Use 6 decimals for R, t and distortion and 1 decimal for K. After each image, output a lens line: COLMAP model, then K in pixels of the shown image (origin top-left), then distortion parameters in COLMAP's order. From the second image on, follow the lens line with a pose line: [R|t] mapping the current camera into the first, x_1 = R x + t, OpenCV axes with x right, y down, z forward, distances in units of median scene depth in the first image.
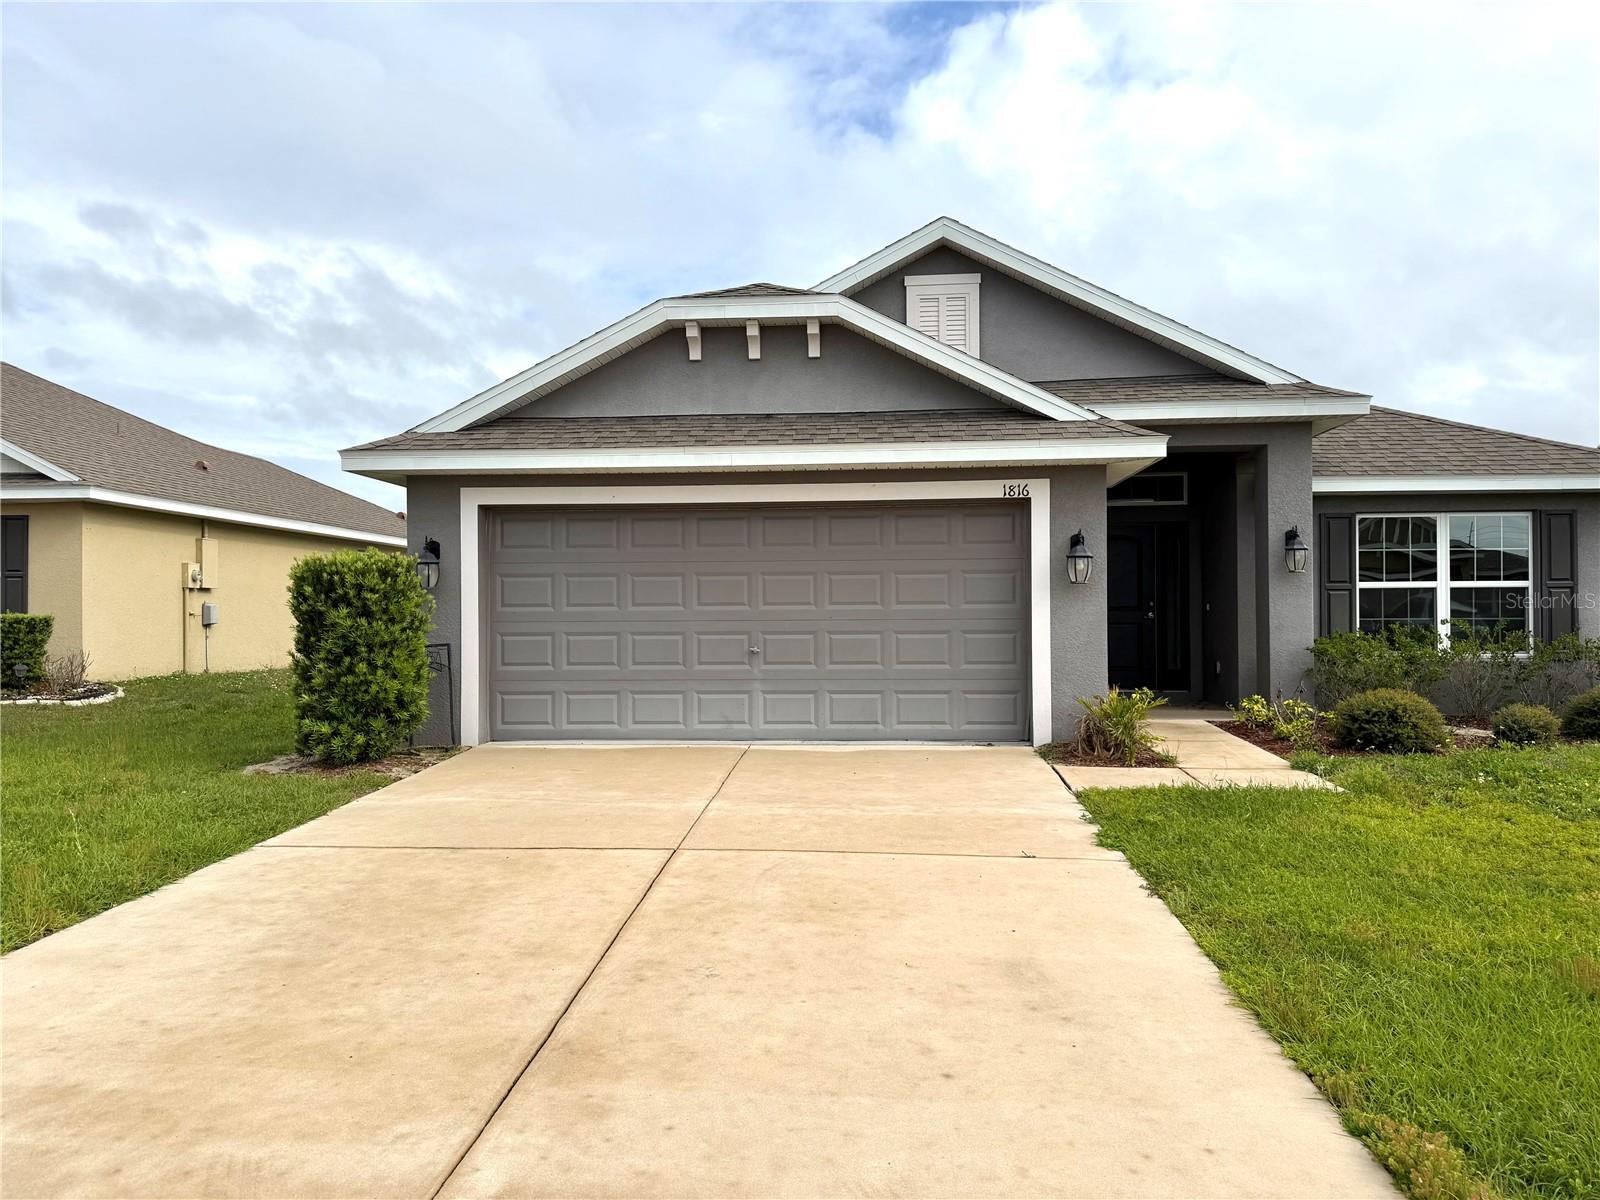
lens RADIAL K [[1128.0, 0, 800.0], [0, 1128.0, 600.0], [0, 0, 1]] dist [0.039130, -0.002639]
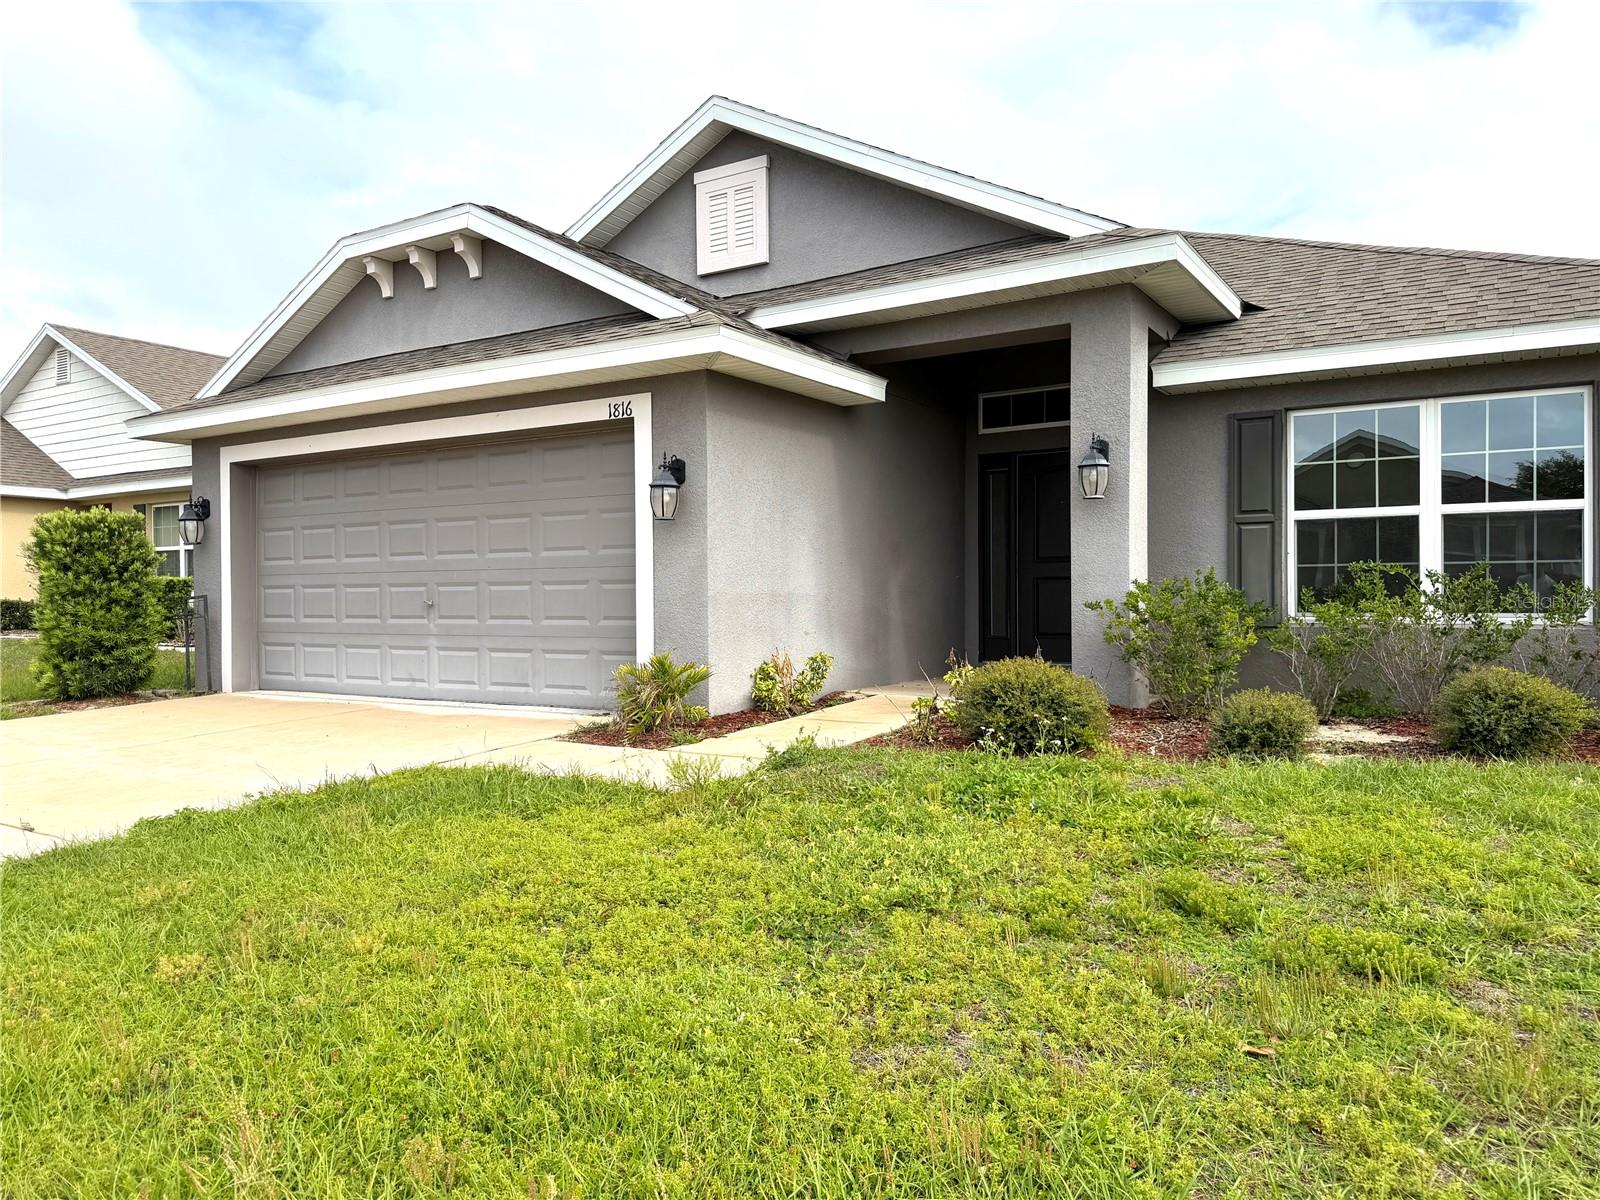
lens RADIAL K [[1128.0, 0, 800.0], [0, 1128.0, 600.0], [0, 0, 1]] dist [0.039130, -0.002639]
pose [[0.887521, 0.001117, -0.460767, 0.605398], [0.009324, 0.999749, 0.020383, 0.023450], [0.460674, -0.022387, 0.887287, 0.284415]]
